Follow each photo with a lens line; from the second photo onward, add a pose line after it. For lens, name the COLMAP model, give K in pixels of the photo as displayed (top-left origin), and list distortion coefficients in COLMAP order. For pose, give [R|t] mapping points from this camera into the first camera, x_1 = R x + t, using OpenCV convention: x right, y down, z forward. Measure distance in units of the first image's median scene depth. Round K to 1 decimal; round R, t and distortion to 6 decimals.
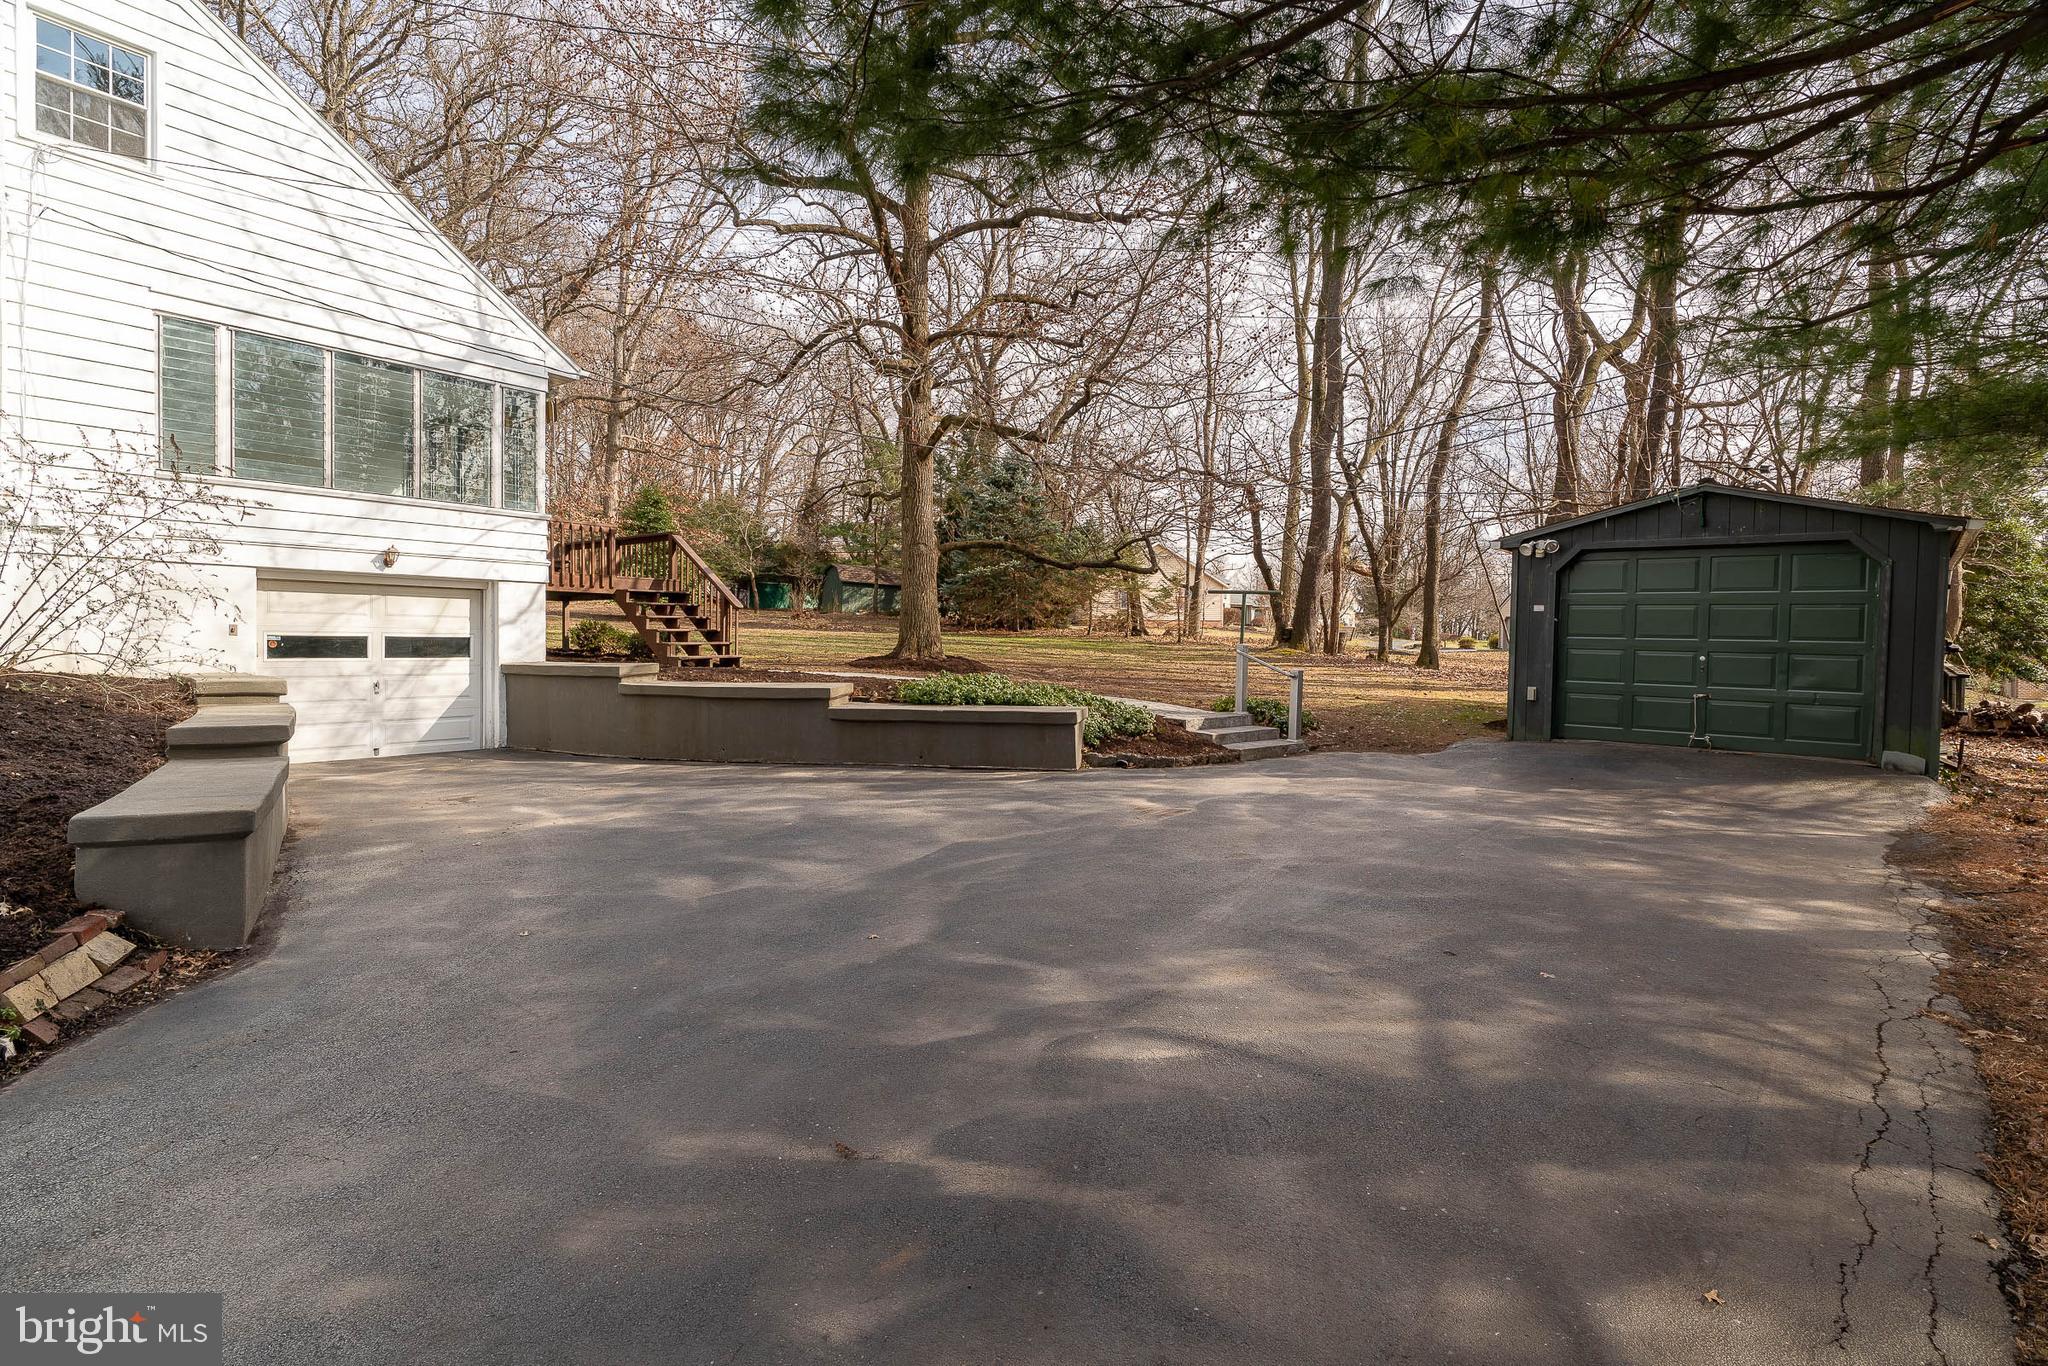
lens RADIAL K [[1001.2, 0, 1017.2], [0, 1001.2, 671.8], [0, 0, 1]] dist [0.001676, 0.000252]
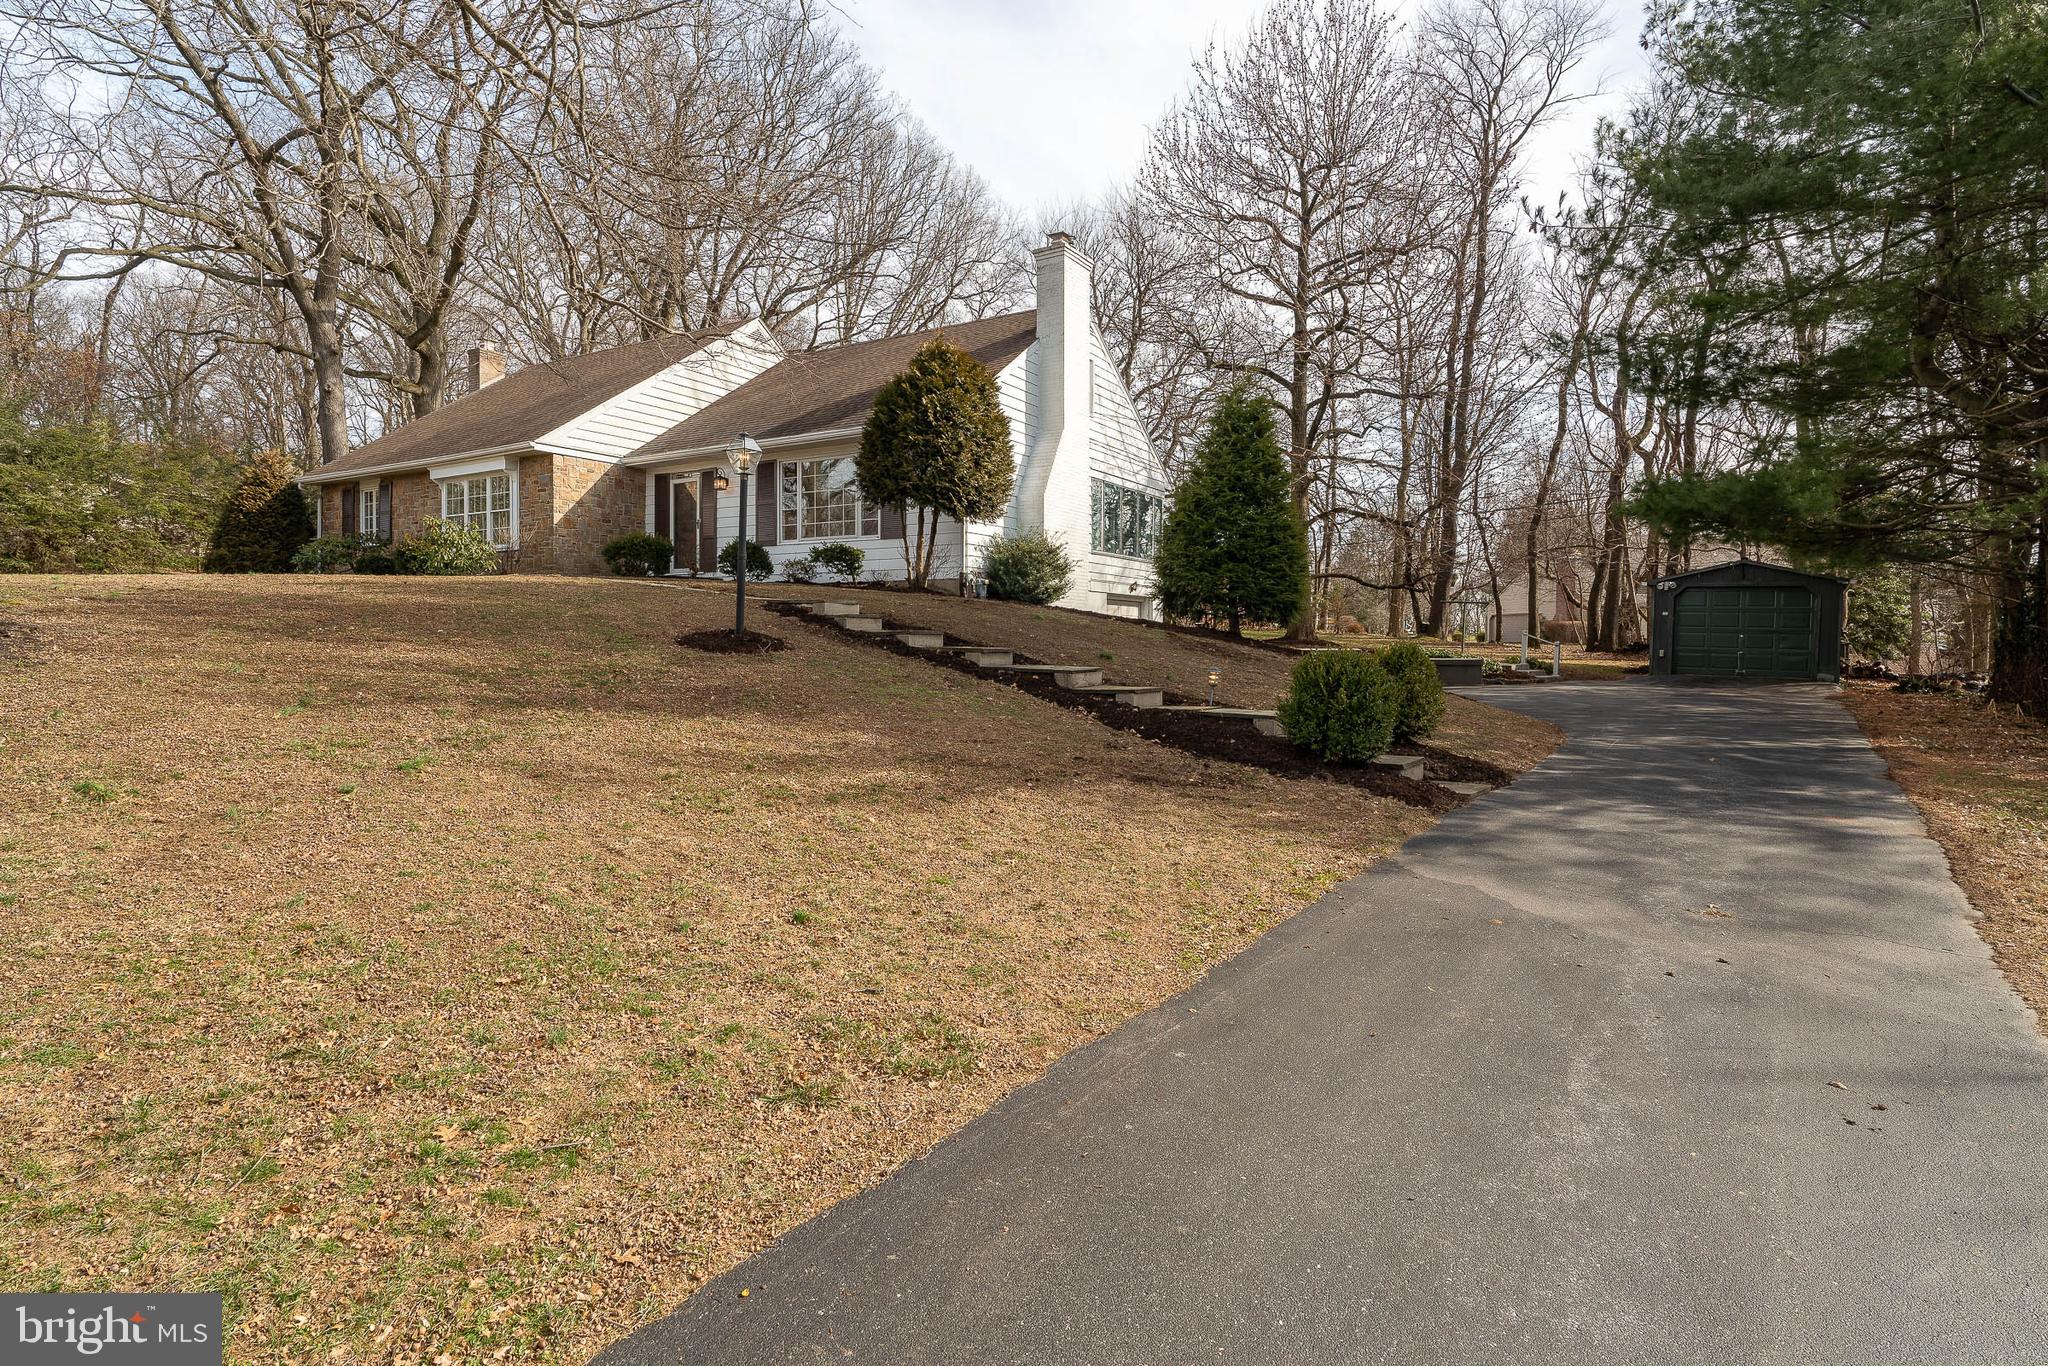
lens RADIAL K [[1033.0, 0, 1028.8], [0, 1033.0, 666.6], [0, 0, 1]] dist [-0.002496, 0.000629]
pose [[0.996382, -0.001257, 0.084977, -0.834968], [0.001509, 0.999995, -0.002897, 0.044184], [-0.084973, 0.003015, 0.996379, -0.883141]]
